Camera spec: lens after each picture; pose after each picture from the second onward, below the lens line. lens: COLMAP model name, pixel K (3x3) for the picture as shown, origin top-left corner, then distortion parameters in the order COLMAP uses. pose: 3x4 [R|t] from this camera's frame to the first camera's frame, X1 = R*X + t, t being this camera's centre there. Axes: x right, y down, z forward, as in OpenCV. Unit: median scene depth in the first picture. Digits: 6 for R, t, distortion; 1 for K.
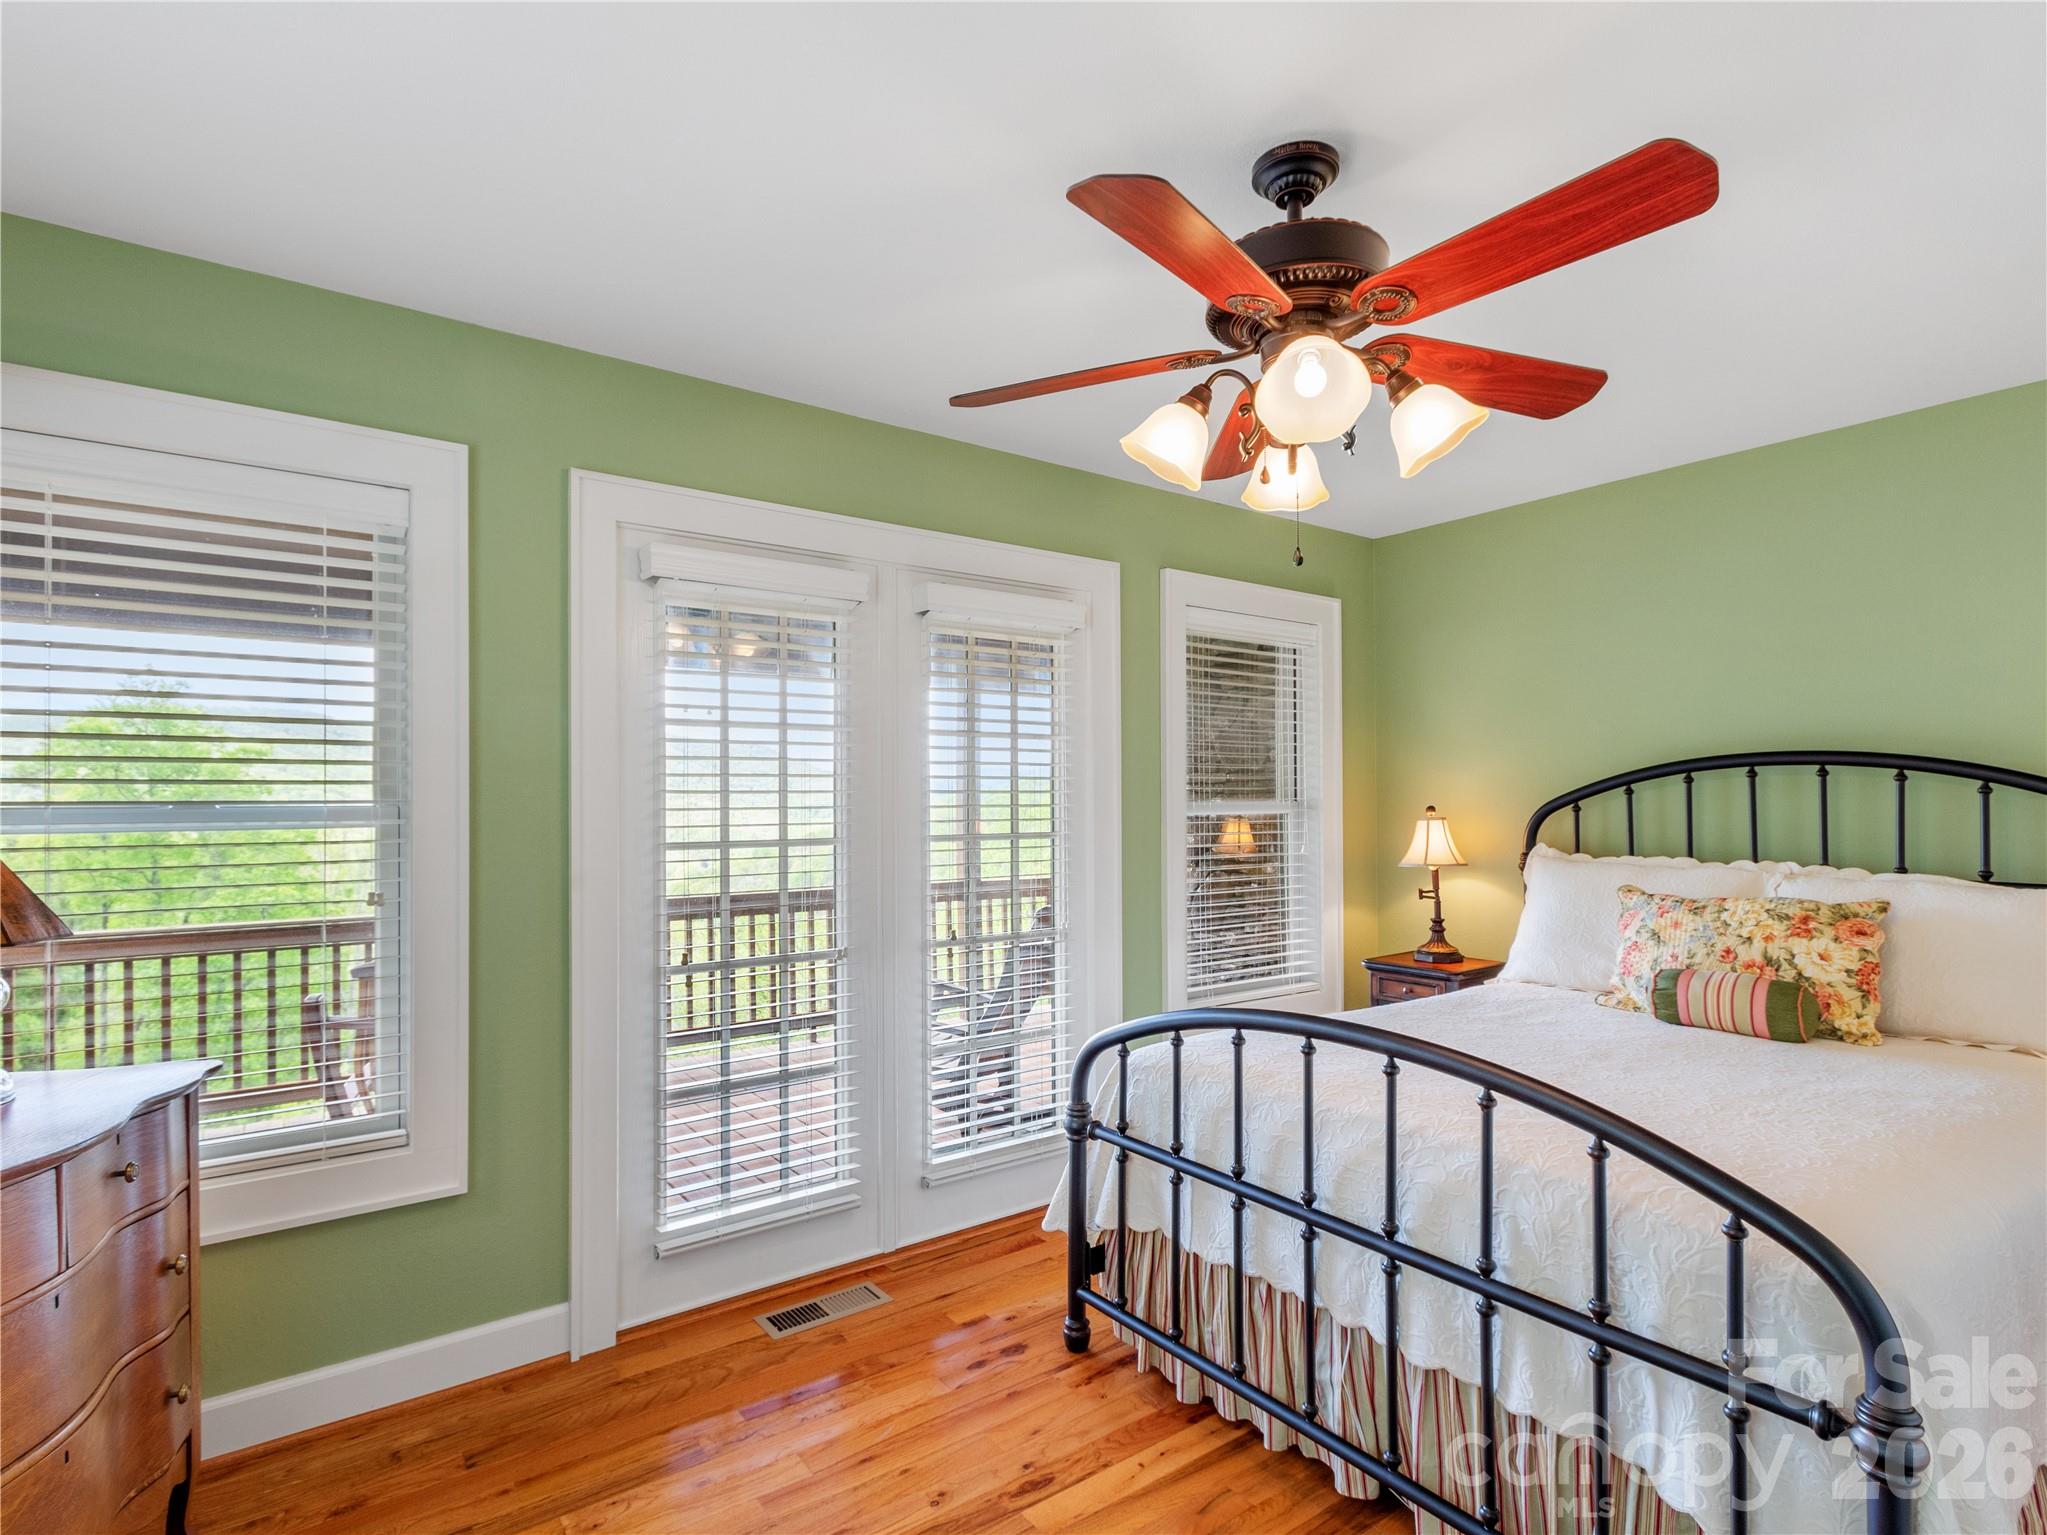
lens RADIAL K [[1057.6, 0, 1014.6], [0, 1057.6, 791.4], [0, 0, 1]] dist [-0.001902, -0.001690]
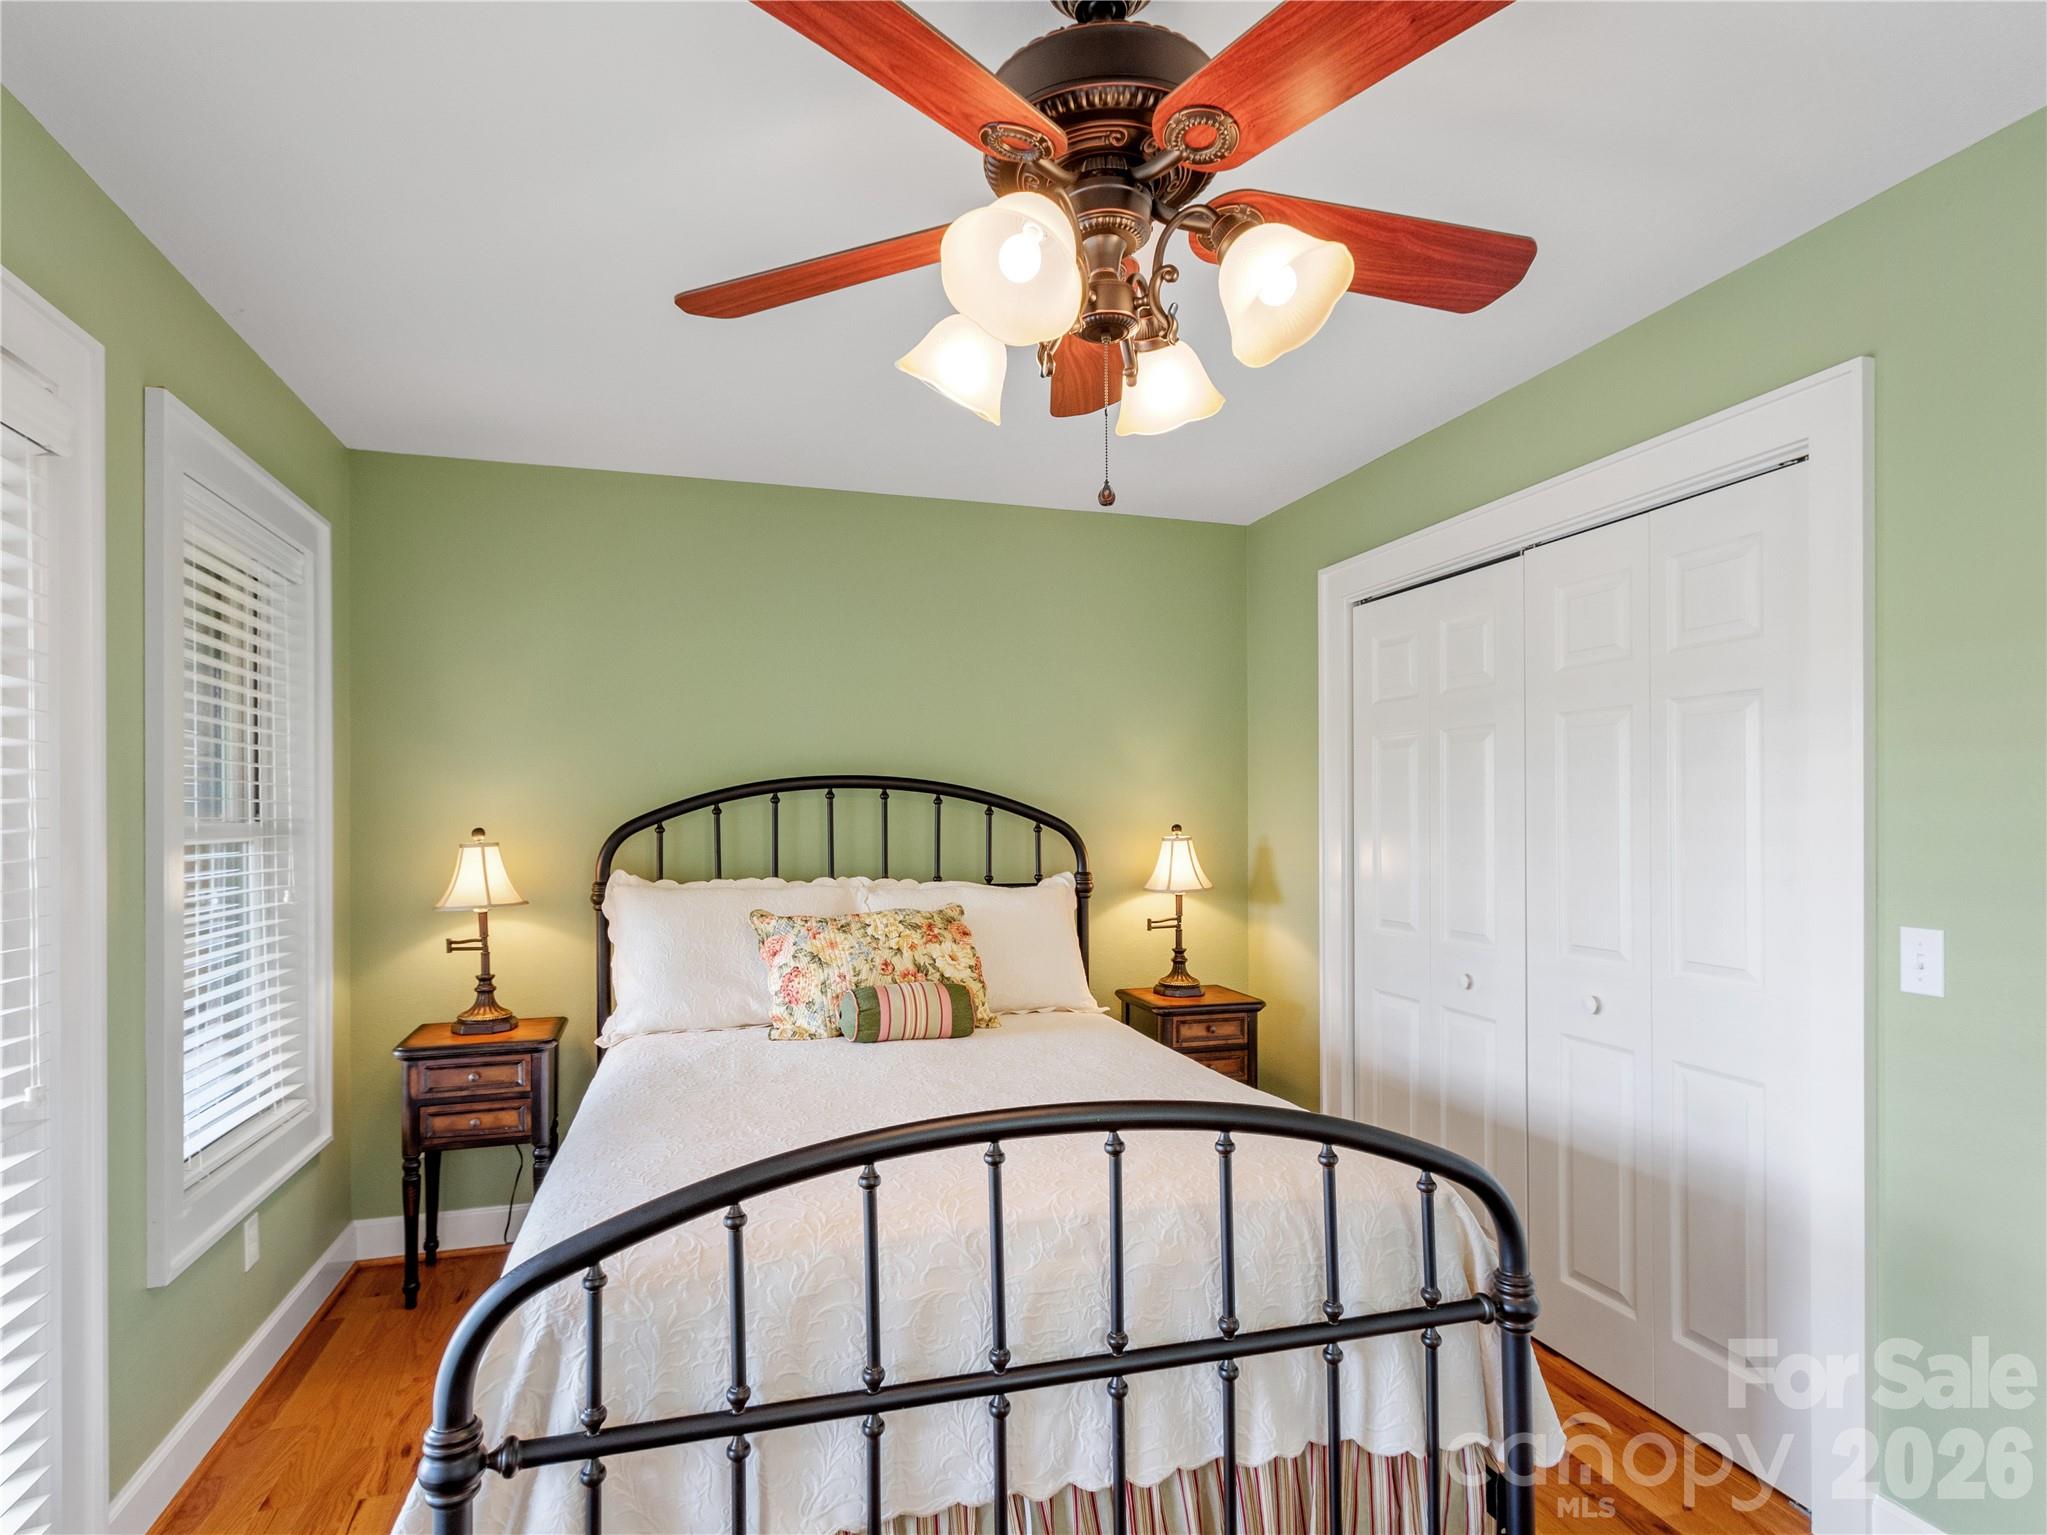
lens RADIAL K [[1121.8, 0, 1024.1], [0, 1121.8, 792.2], [0, 0, 1]] dist [0.039986, -0.000378]
pose [[0.355100, 0.025054, 0.934492, -0.290539], [-0.005816, 0.999681, -0.024592, 0.007355], [-0.934810, 0.003297, 0.355133, 0.434547]]
